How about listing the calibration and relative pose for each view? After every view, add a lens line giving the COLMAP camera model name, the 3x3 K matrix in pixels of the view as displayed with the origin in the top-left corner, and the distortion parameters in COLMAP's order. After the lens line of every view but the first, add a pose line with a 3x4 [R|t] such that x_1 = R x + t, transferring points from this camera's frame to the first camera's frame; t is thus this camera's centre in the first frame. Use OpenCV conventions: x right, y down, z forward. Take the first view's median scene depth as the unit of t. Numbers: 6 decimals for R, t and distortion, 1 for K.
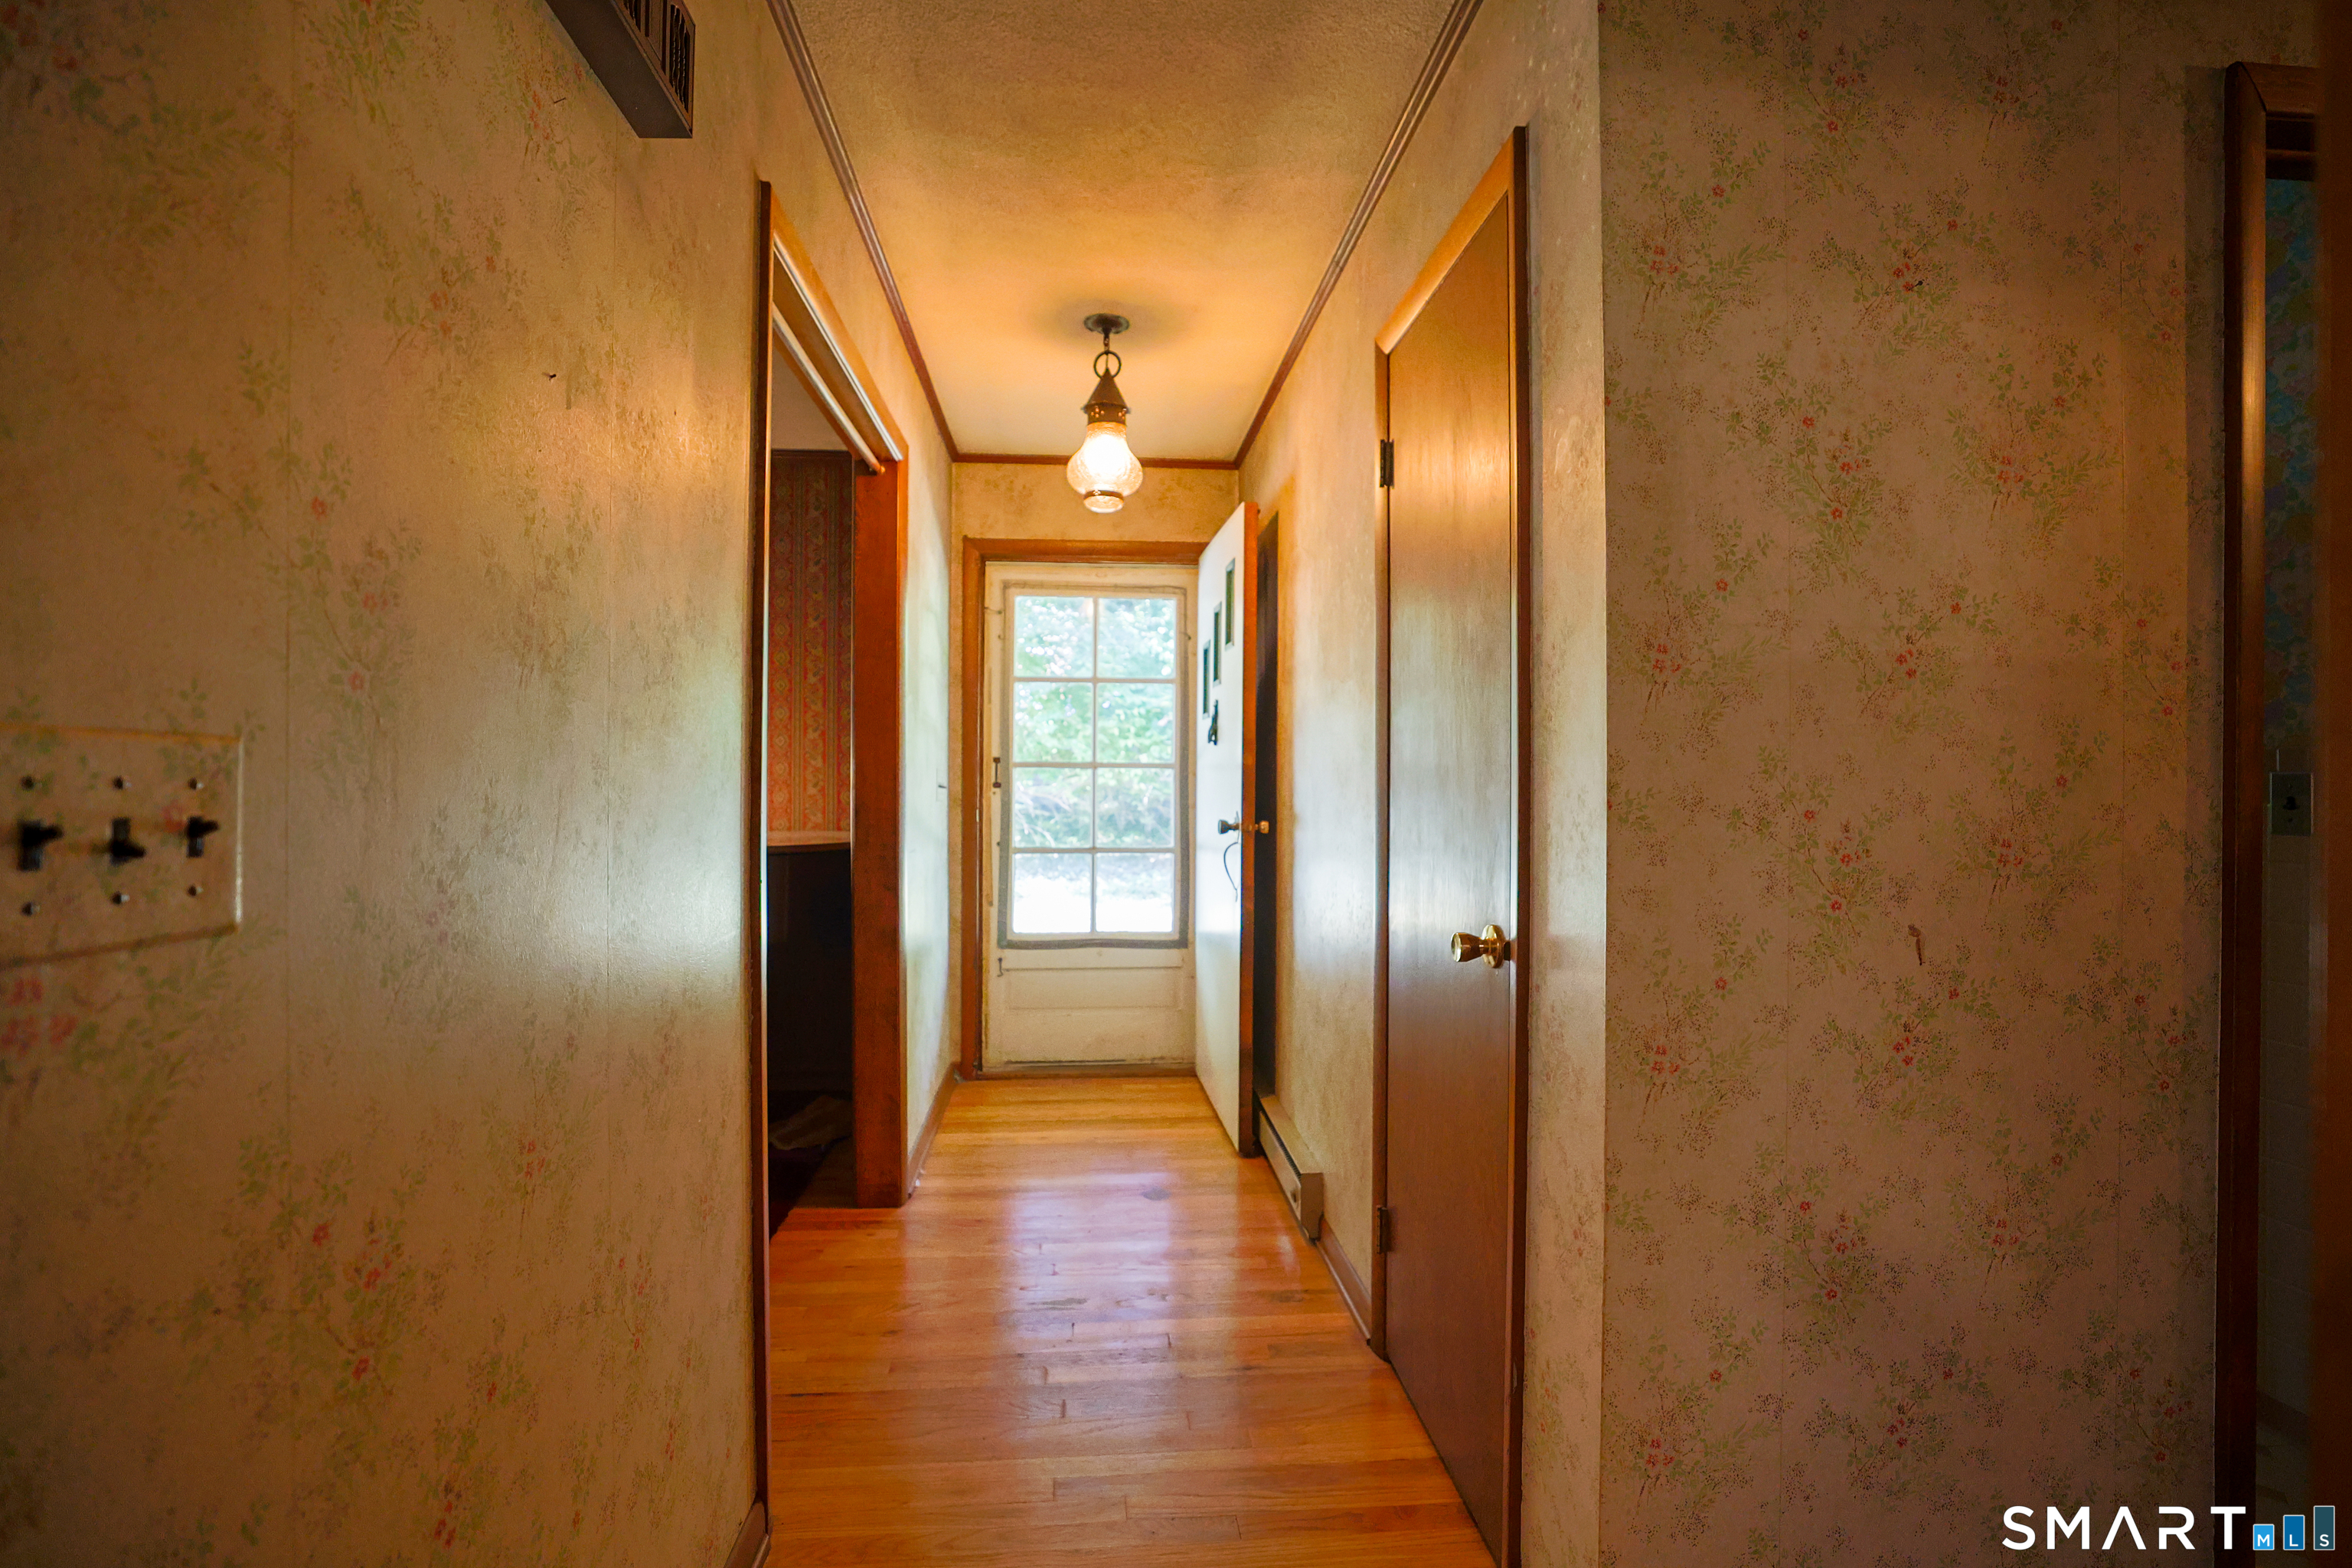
lens RADIAL K [[1070.9, 0, 1173.3], [0, 1070.9, 781.6], [0, 0, 1]] dist [-0.025414, 0.012290]
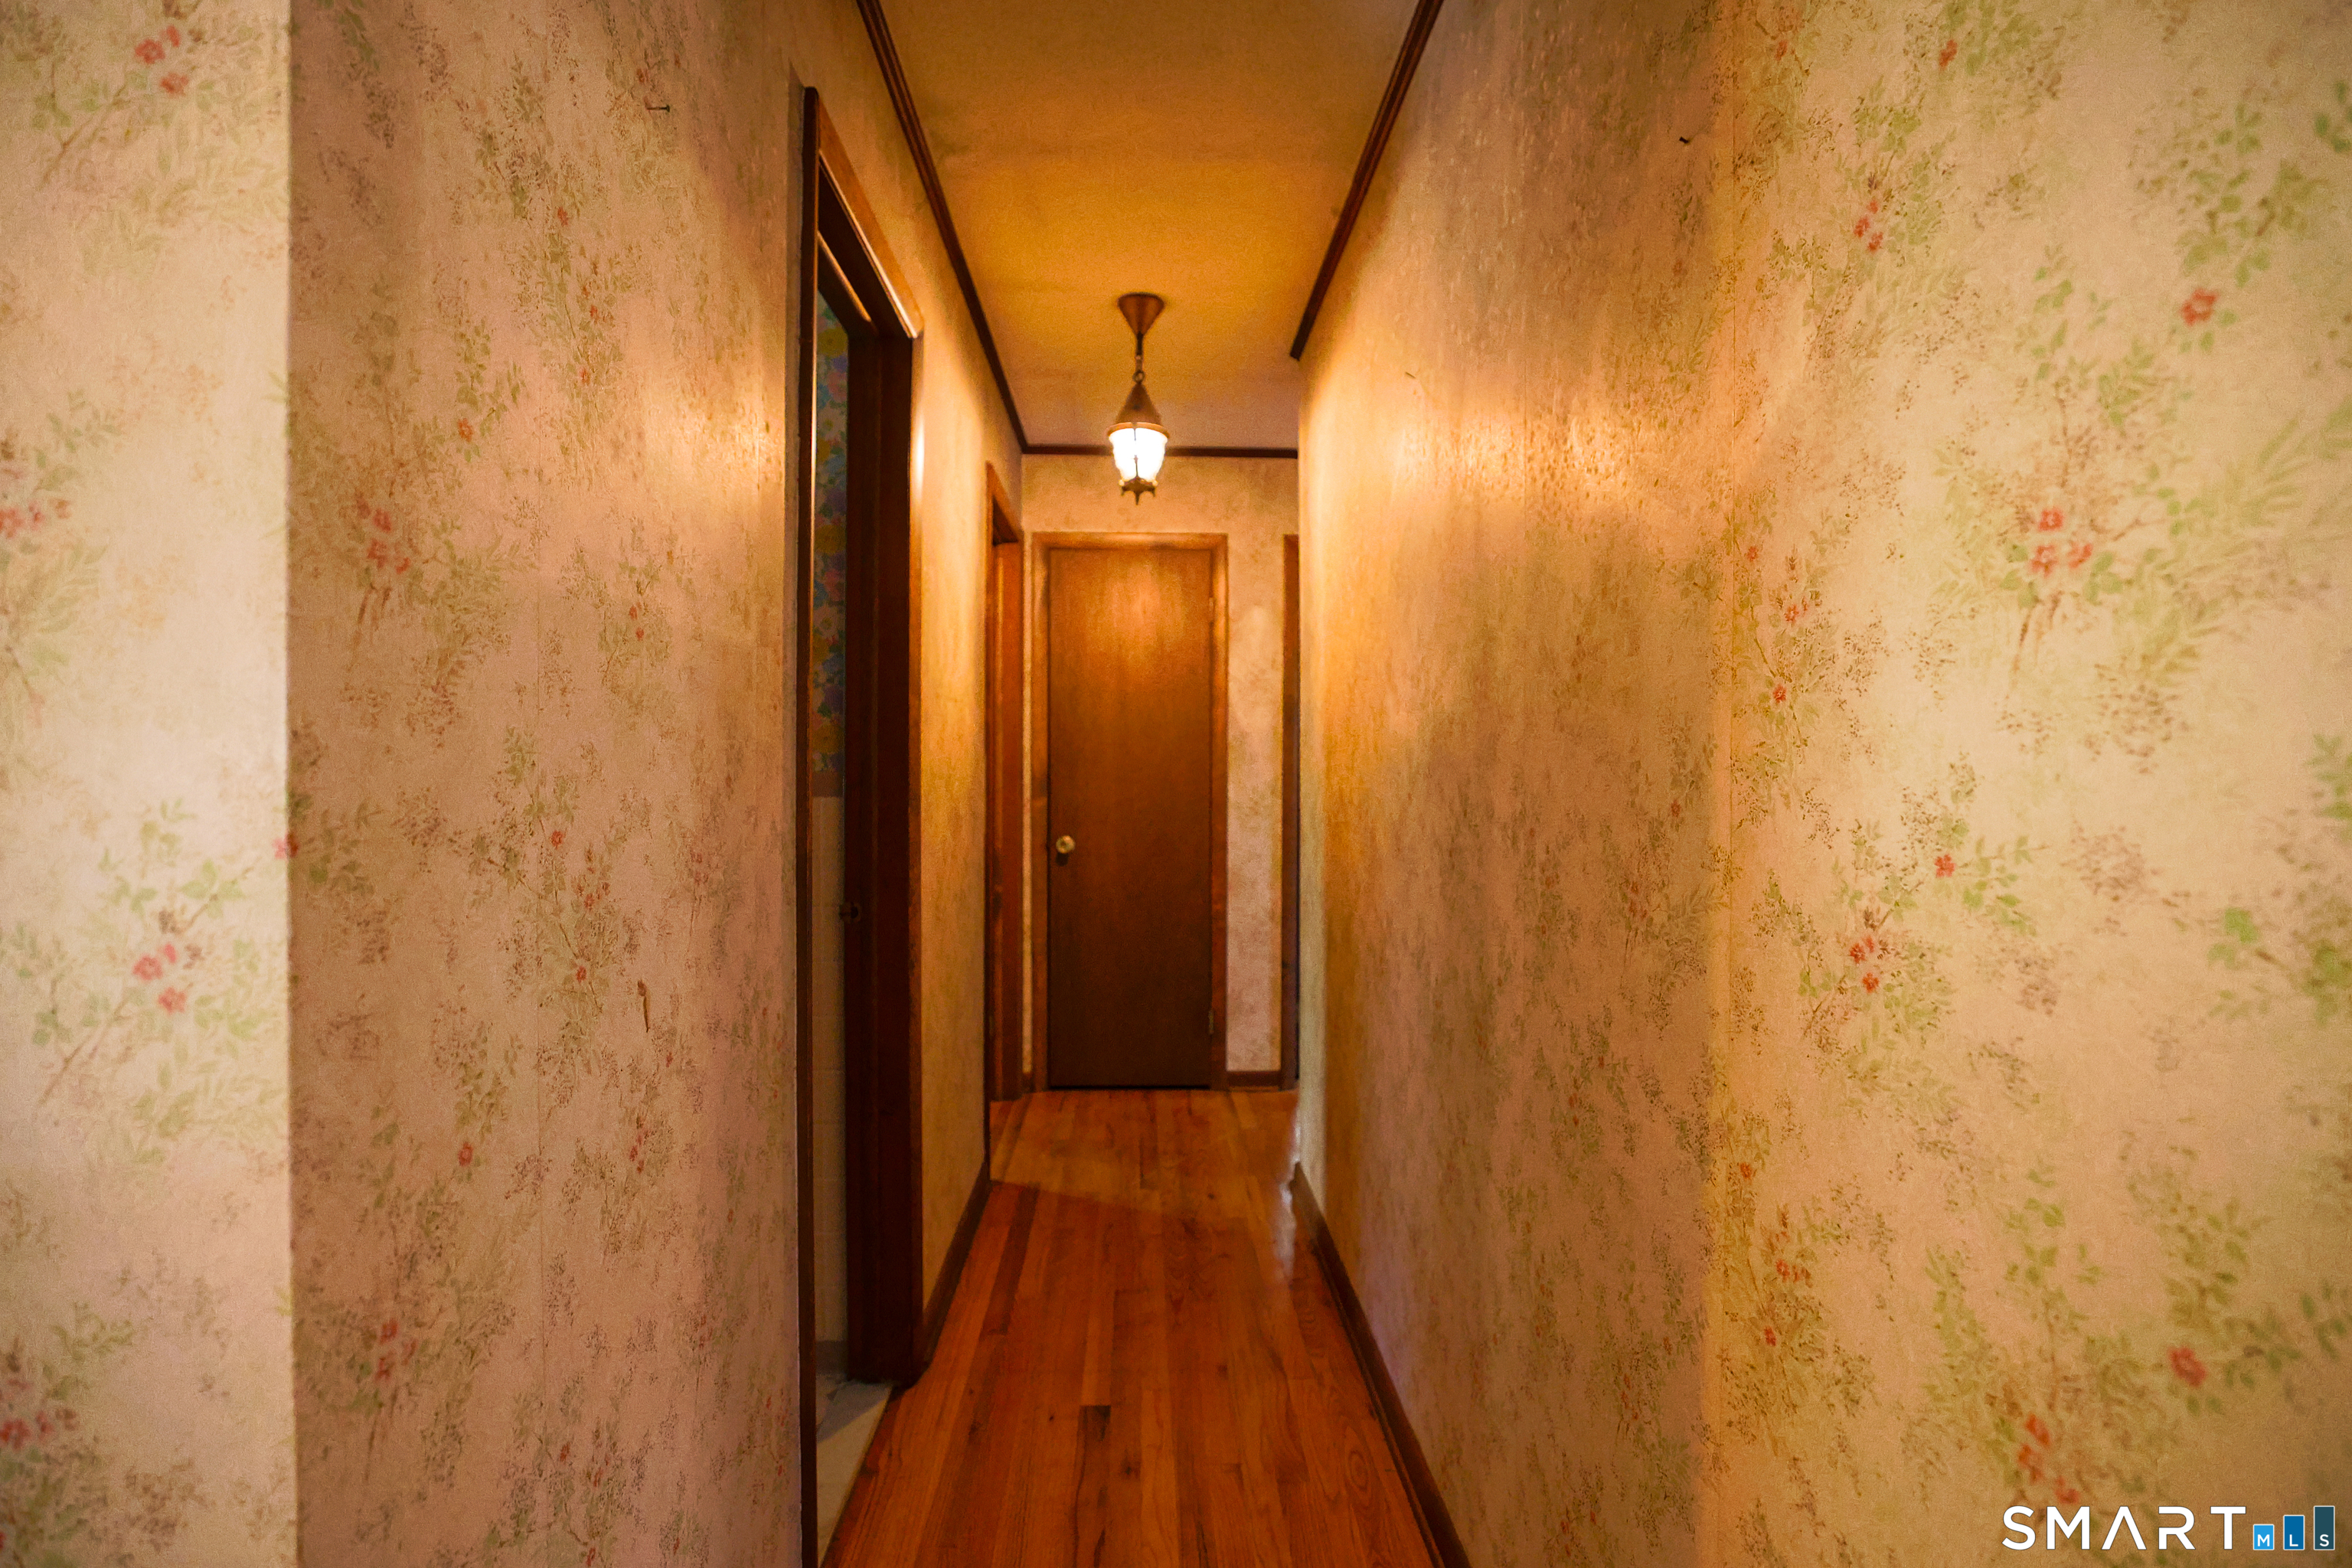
lens RADIAL K [[1070.9, 0, 1175.3], [0, 1070.9, 782.0], [0, 0, 1]] dist [-0.025414, 0.012290]
pose [[0.046827, -0.009434, 0.998858, -0.015268], [0.000946, 0.999955, 0.009400, -0.008009], [-0.998903, 0.000505, 0.046833, 0.607419]]
